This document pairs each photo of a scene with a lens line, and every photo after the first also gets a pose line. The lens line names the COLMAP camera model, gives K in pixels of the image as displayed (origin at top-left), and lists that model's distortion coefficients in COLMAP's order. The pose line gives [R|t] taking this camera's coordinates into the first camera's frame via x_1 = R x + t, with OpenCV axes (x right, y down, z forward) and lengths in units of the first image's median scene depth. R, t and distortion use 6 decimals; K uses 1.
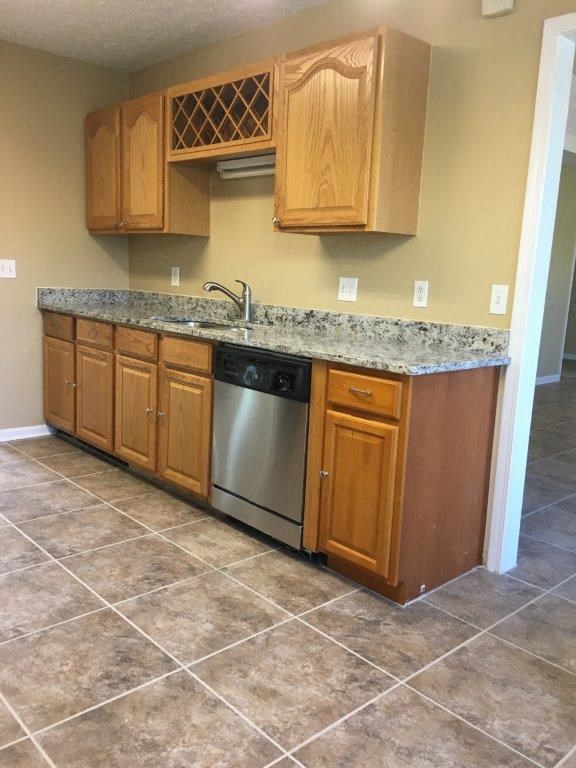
lens RADIAL K [[652.8, 0, 288.0], [0, 652.8, 384.0], [0, 0, 1]] dist [0.078181, -0.111025]
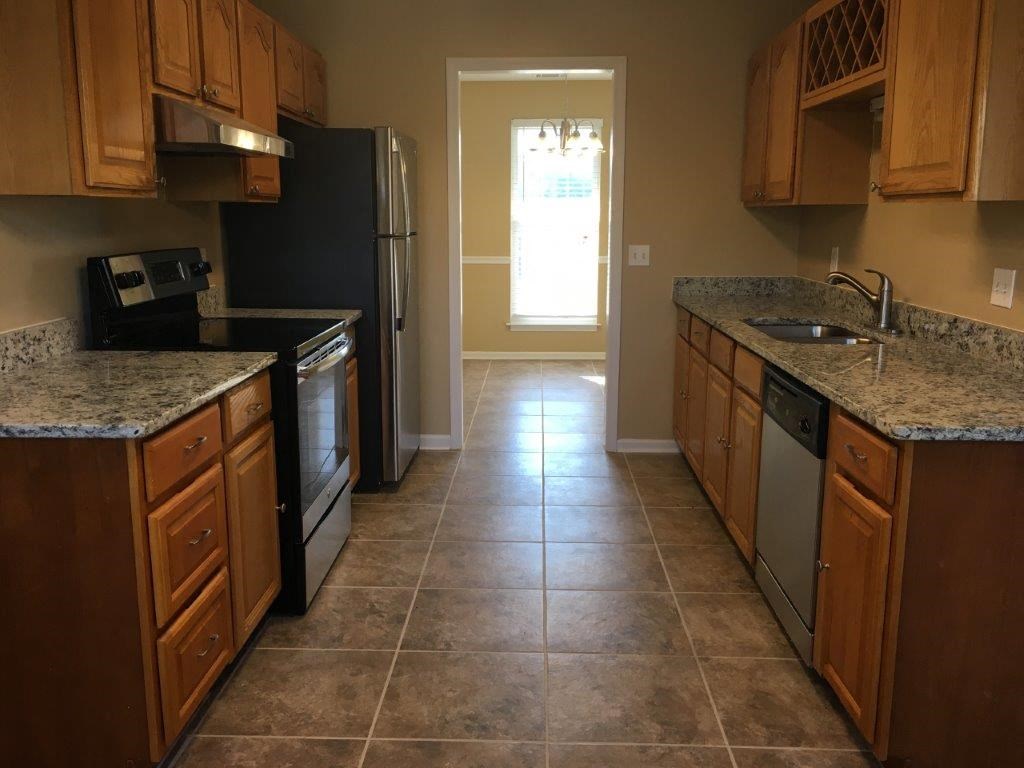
lens RADIAL K [[870.4, 0, 510.4], [0, 870.4, 388.2], [0, 0, 1]] dist [0.078181, -0.111025]
pose [[0.711865, 0.092990, -0.696133, 0.339771], [-0.088906, 0.995153, 0.042019, -0.042998], [0.696666, 0.031979, 0.716682, 0.083051]]
